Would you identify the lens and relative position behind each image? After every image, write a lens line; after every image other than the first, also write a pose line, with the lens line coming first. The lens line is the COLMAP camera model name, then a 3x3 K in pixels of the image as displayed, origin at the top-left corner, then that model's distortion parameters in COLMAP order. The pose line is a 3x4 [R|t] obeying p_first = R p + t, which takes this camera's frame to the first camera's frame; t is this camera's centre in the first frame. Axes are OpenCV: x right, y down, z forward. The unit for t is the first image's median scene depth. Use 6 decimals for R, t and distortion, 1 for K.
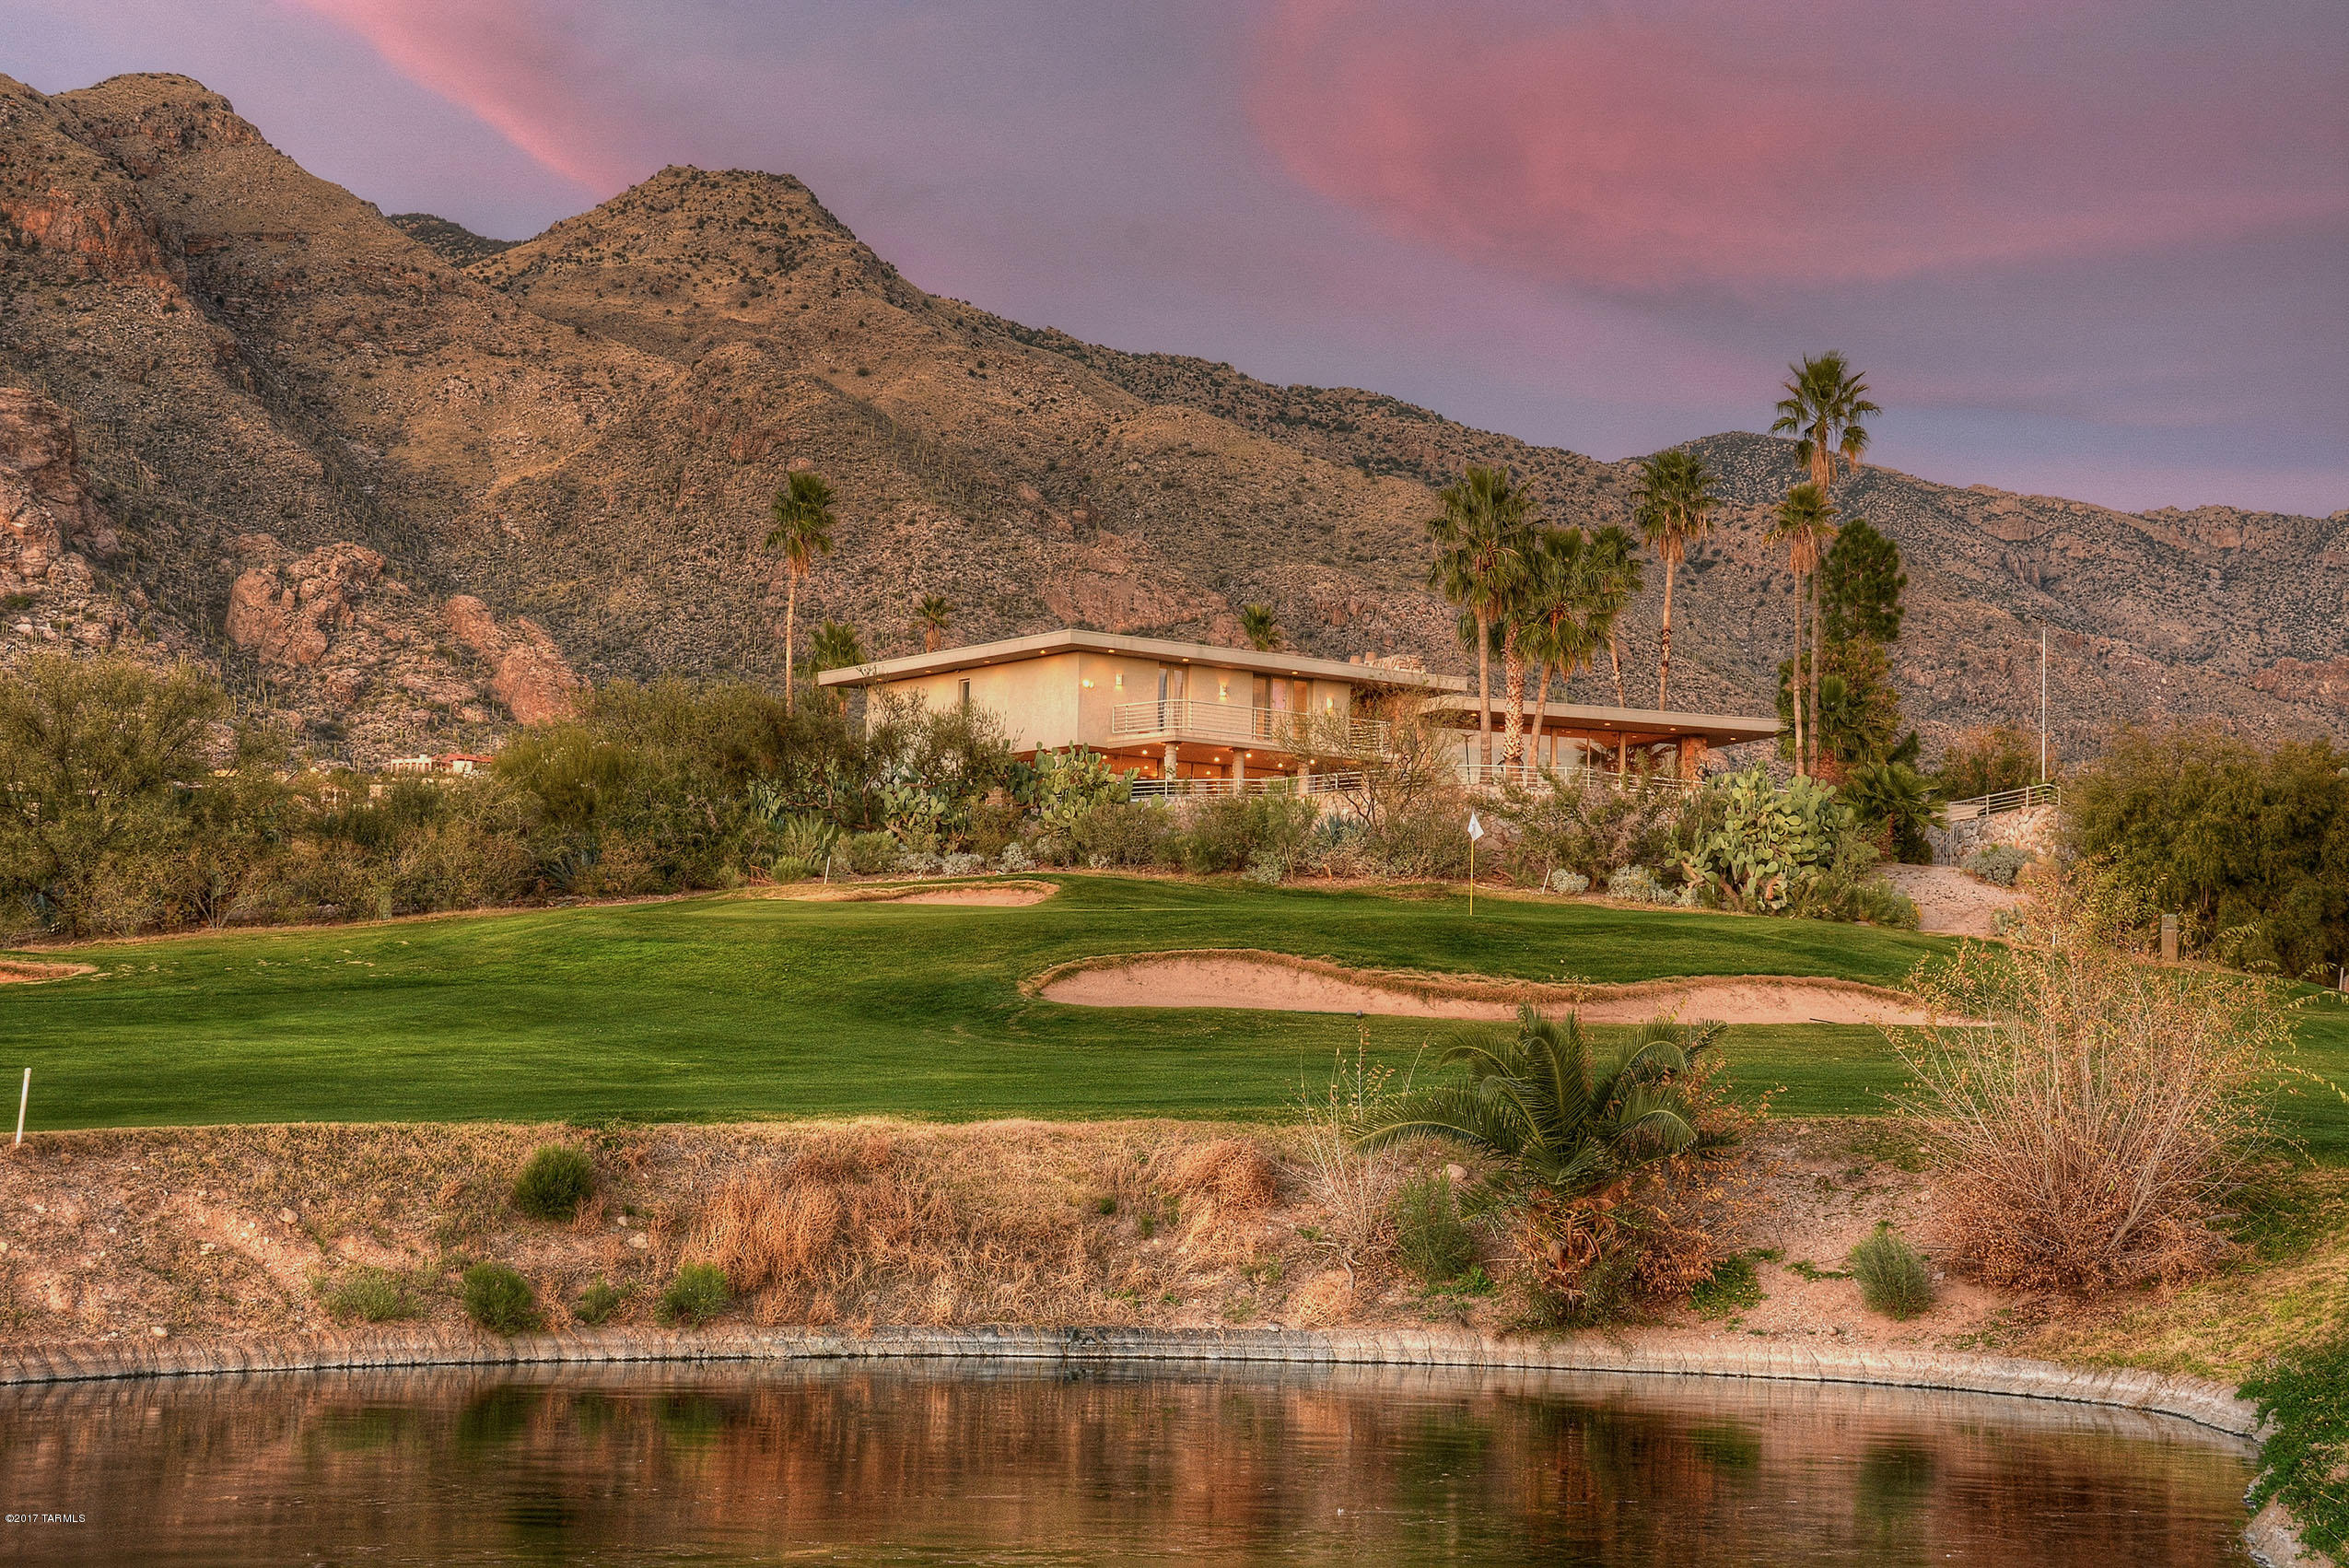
lens RADIAL K [[3857.6, 0, 1175.8], [0, 3857.6, 863.5], [0, 0, 1]] dist [0.241339, 0.237938]
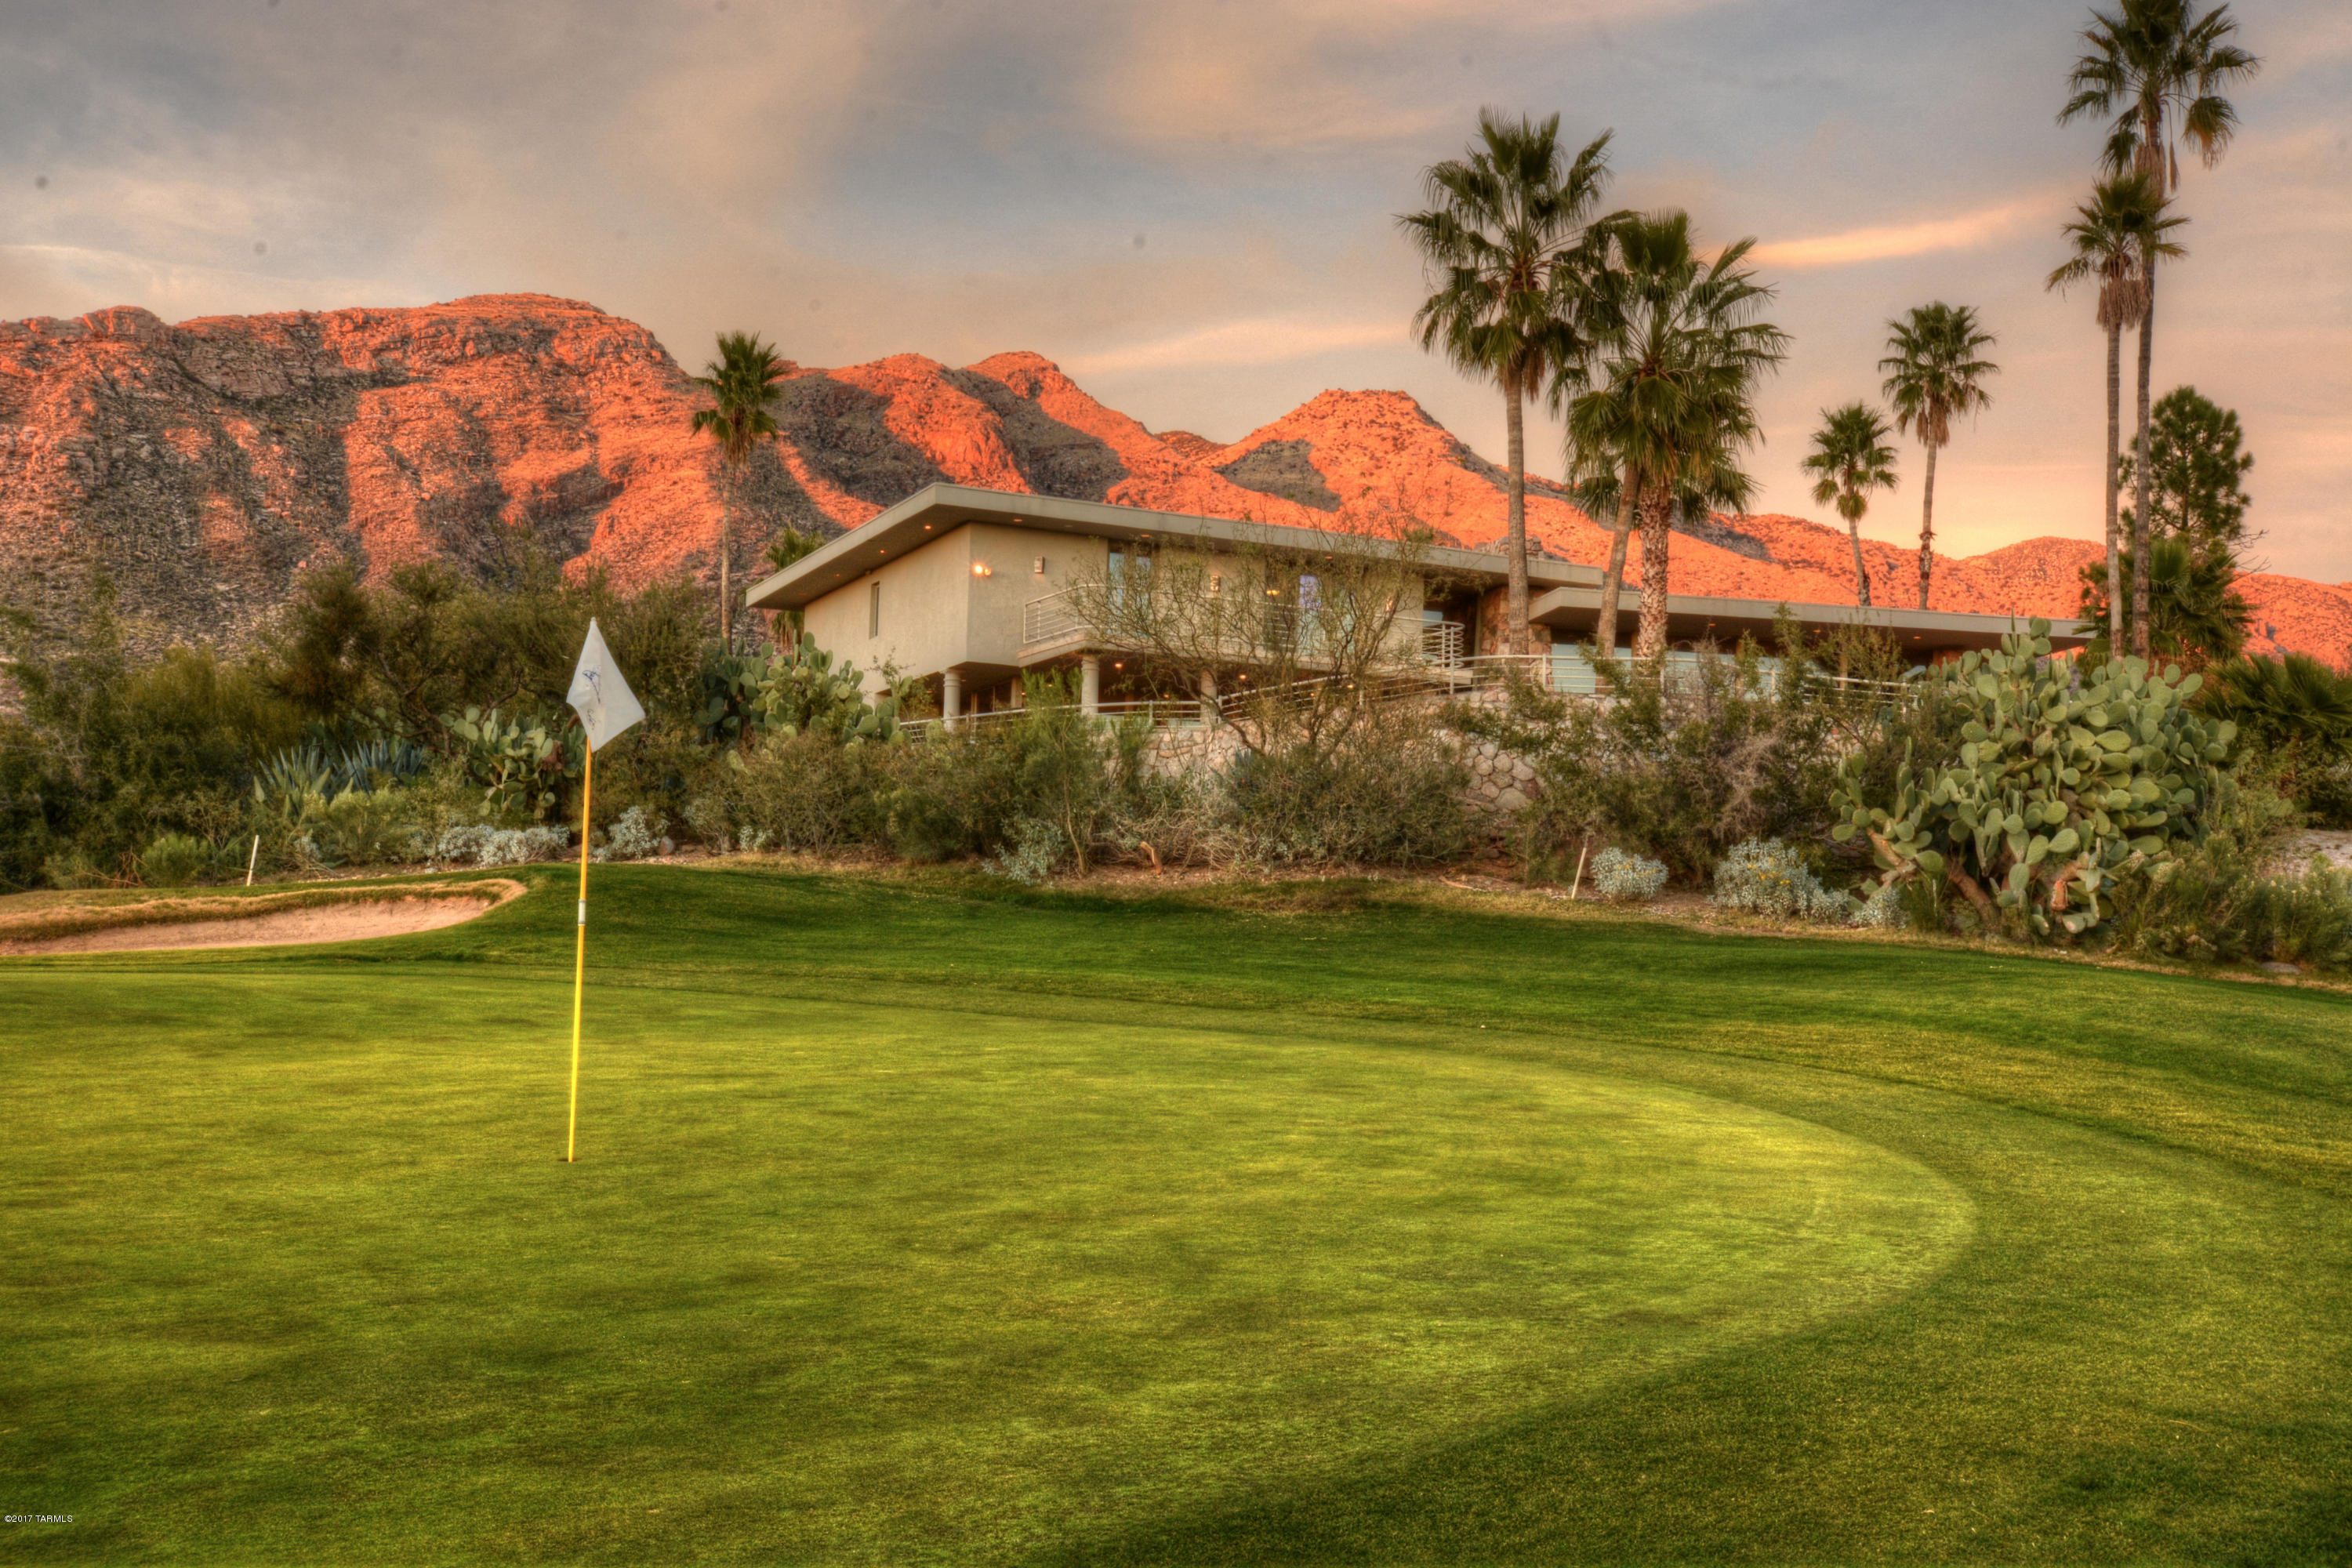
lens RADIAL K [[1405.6, 0, 1532.8], [0, 1405.6, 846.4], [0, 0, 1]] dist [0.025487, 0.000087]
pose [[0.976966, -0.005895, -0.213312, 0.127158], [0.008451, 0.999903, 0.011075, -0.000772], [0.213226, -0.012623, 0.976921, 0.819619]]
